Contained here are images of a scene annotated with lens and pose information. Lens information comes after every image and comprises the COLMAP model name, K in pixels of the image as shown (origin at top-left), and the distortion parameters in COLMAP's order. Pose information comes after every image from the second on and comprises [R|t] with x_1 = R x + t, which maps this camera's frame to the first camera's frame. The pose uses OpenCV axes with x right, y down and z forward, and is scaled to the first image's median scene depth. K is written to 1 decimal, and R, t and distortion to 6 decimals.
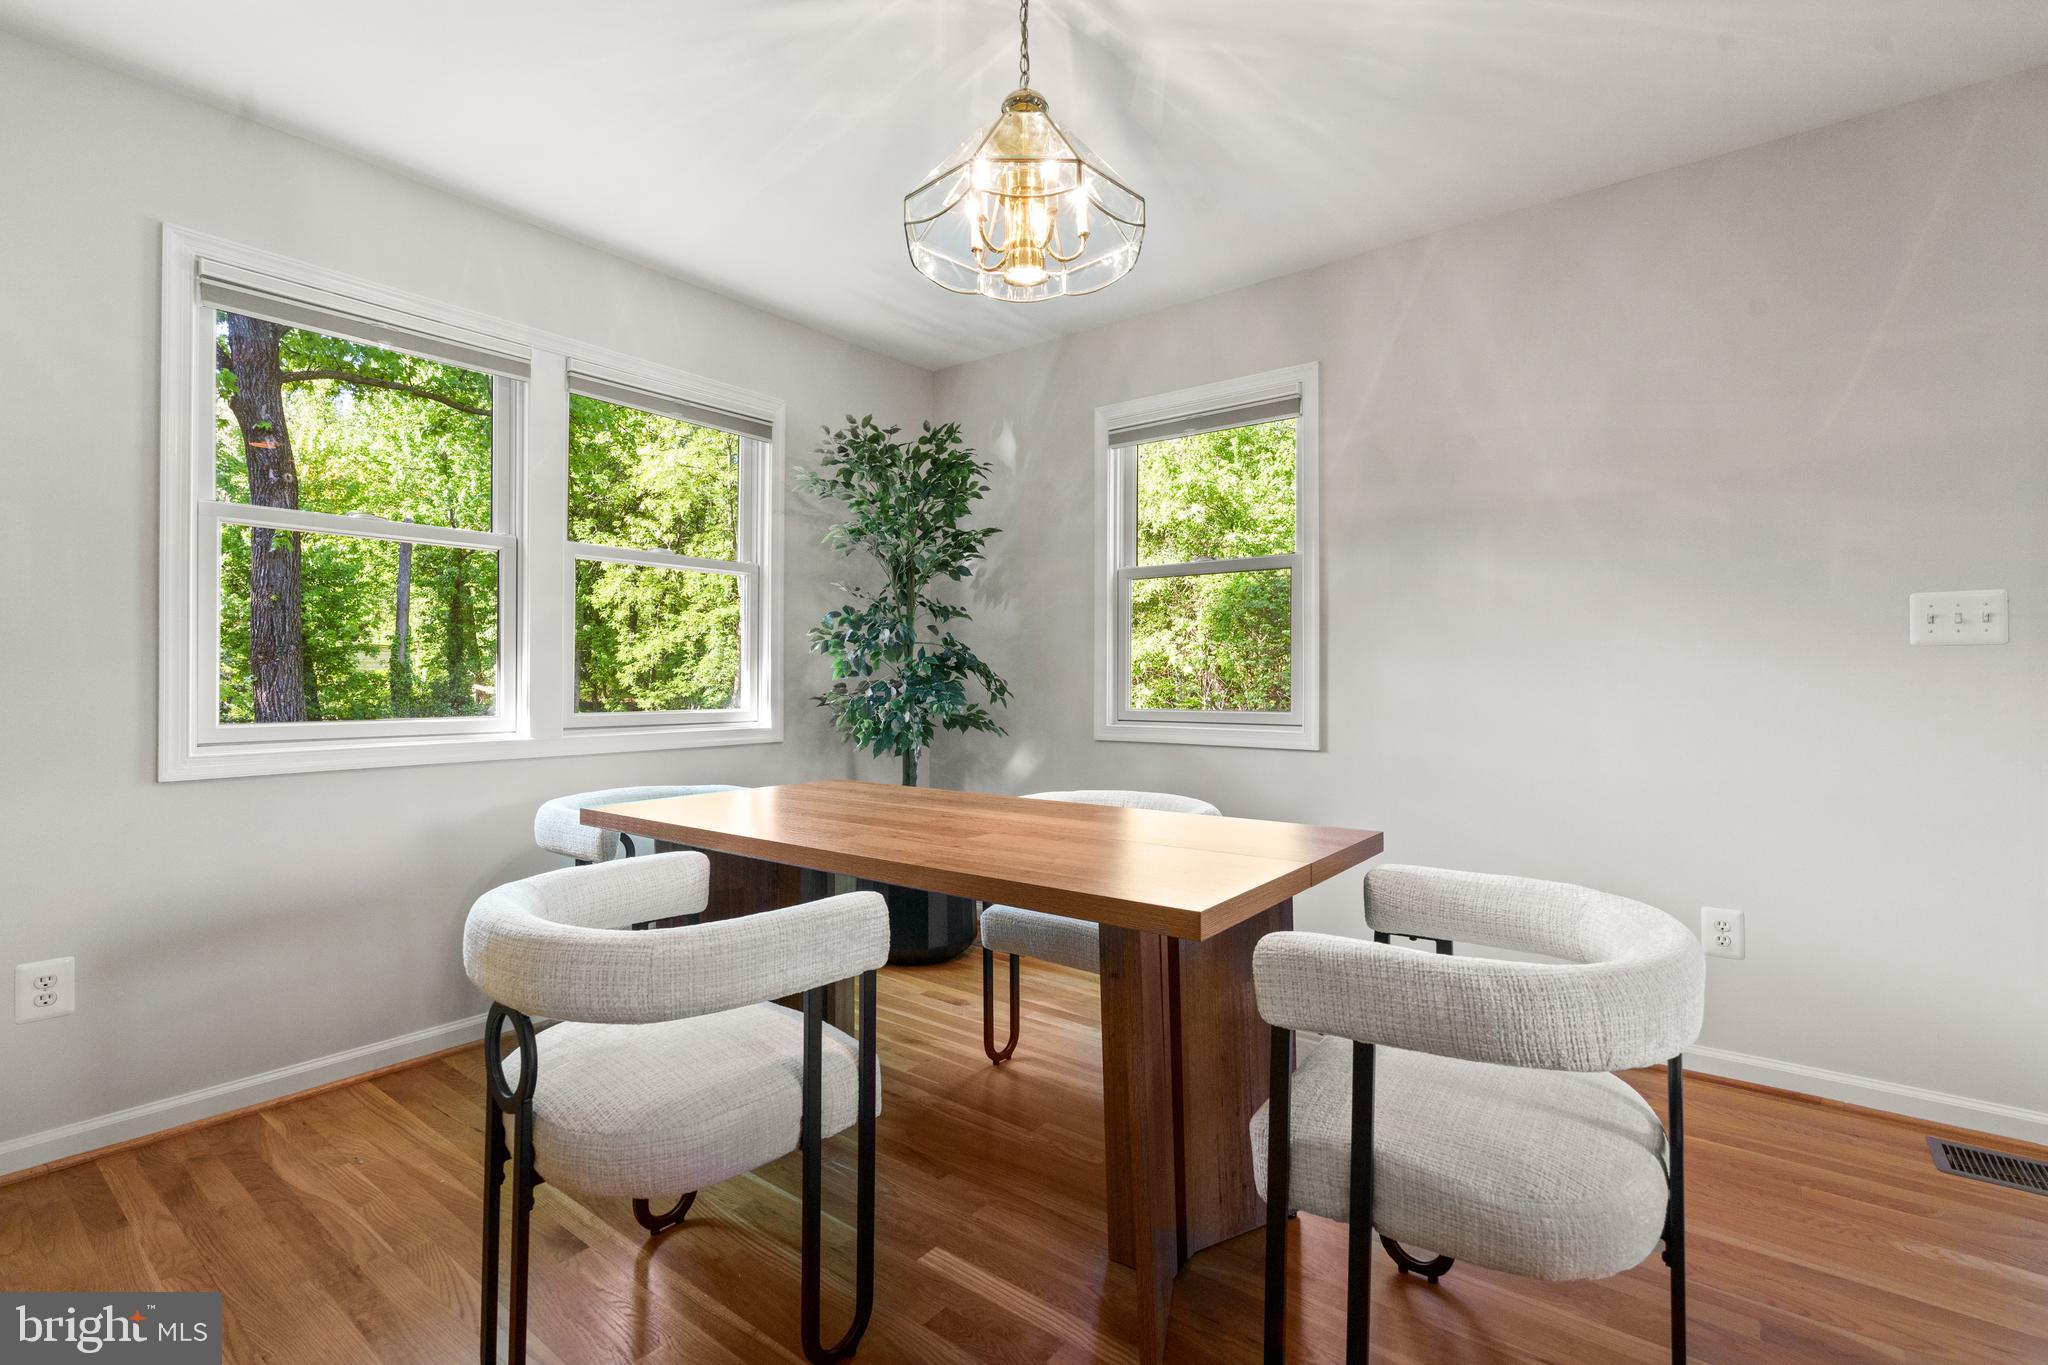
lens RADIAL K [[933.0, 0, 1027.2], [0, 933.0, 676.0], [0, 0, 1]] dist [-0.011860, 0.001785]
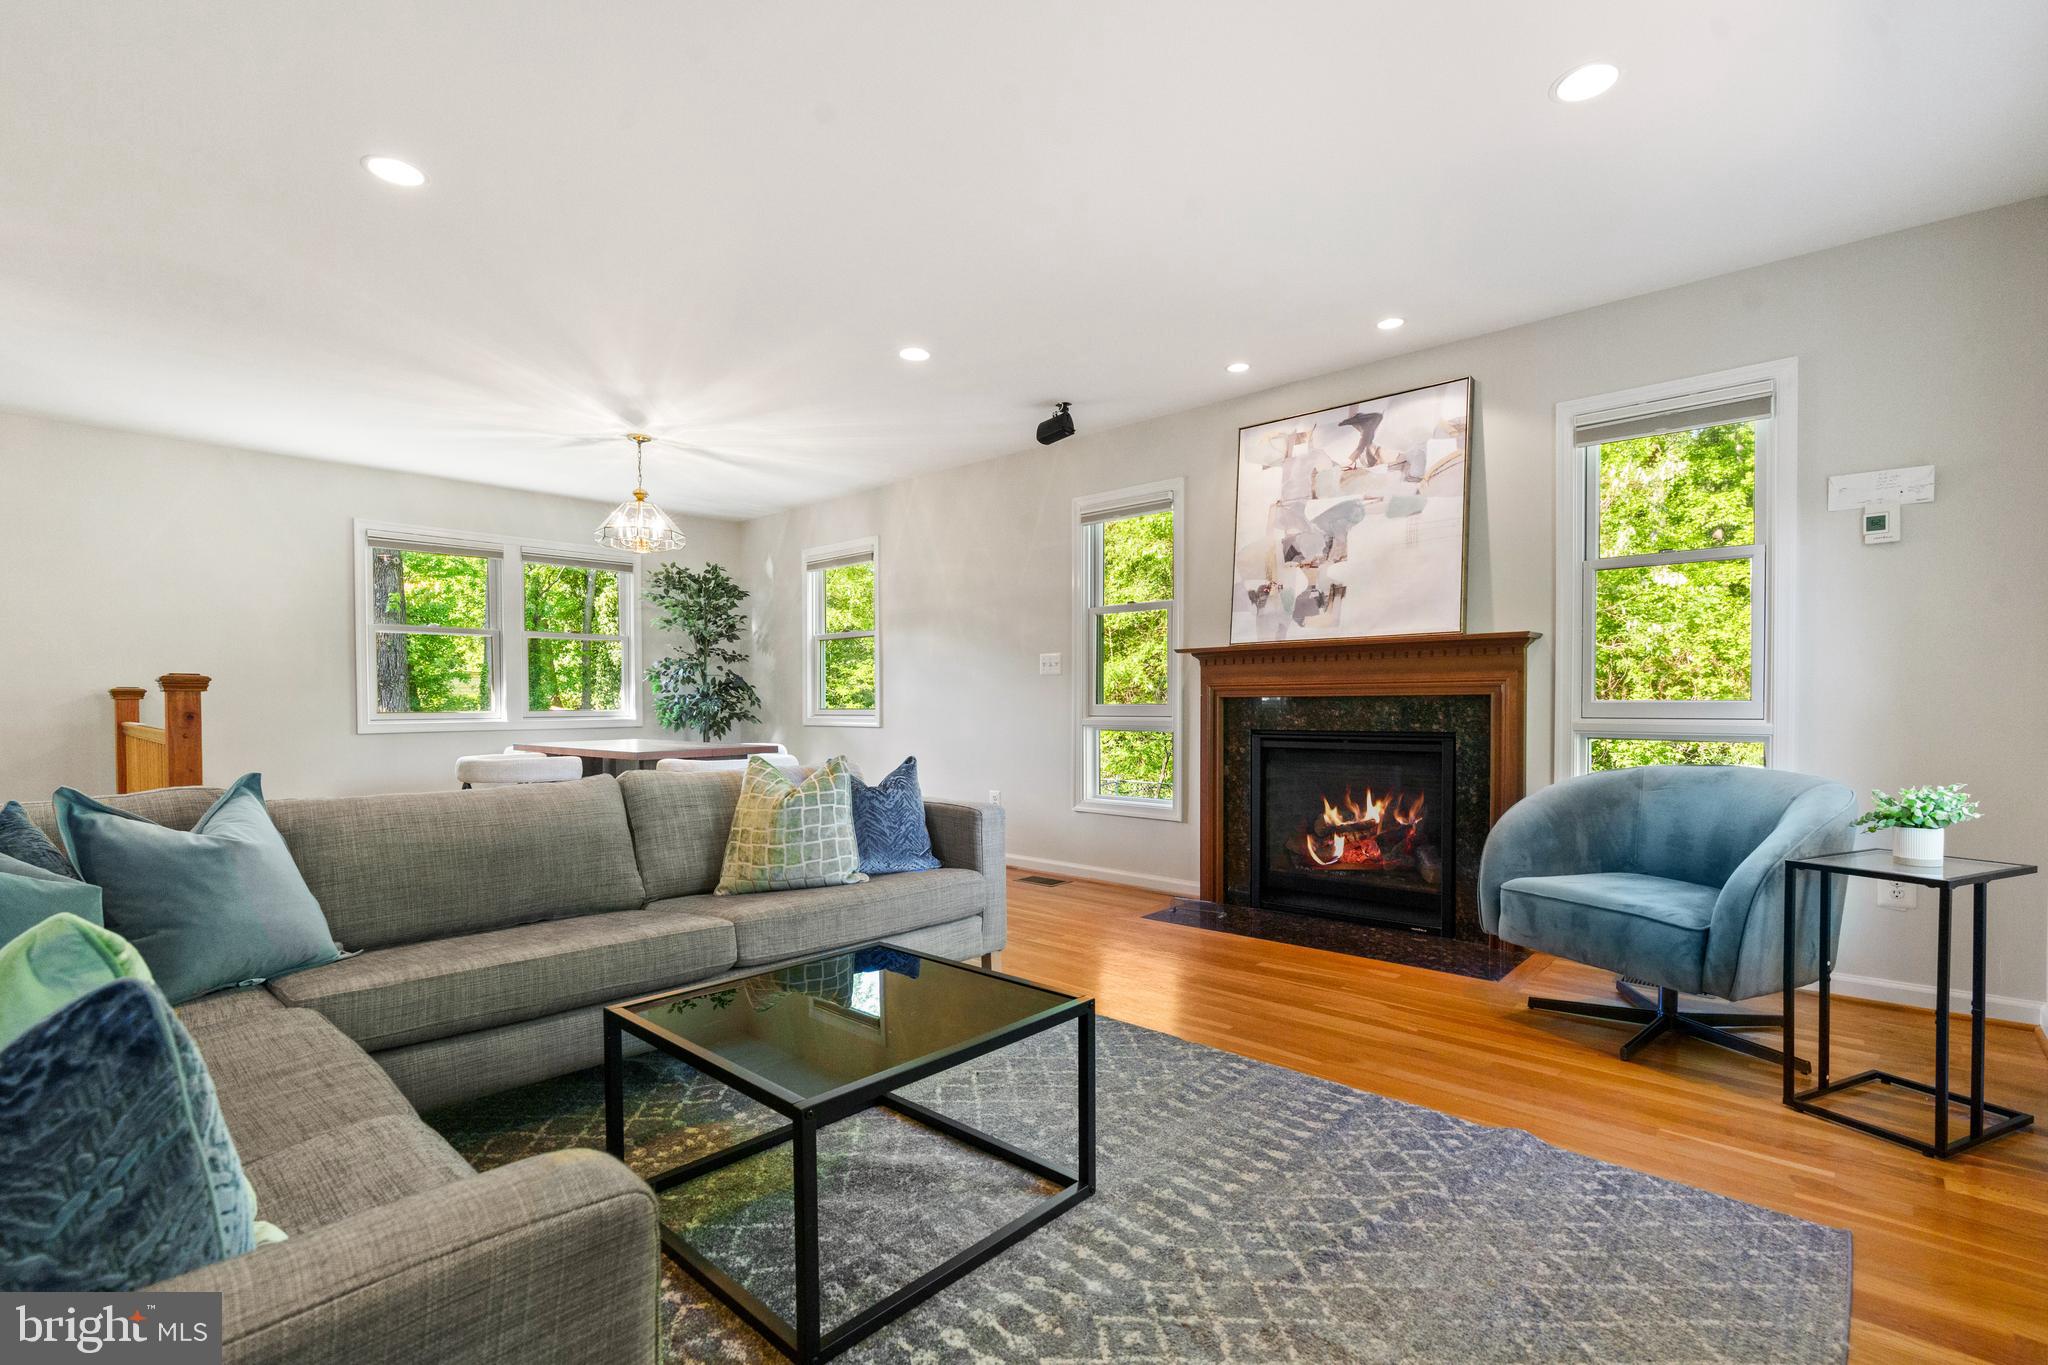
lens RADIAL K [[933.0, 0, 1023.8], [0, 933.0, 722.4], [0, 0, 1]] dist [-0.011860, 0.001785]
pose [[0.996897, -0.002750, -0.078664, 0.638478], [0.004865, 0.999631, 0.026712, 0.012542], [0.078561, -0.027012, 0.996543, -0.818134]]
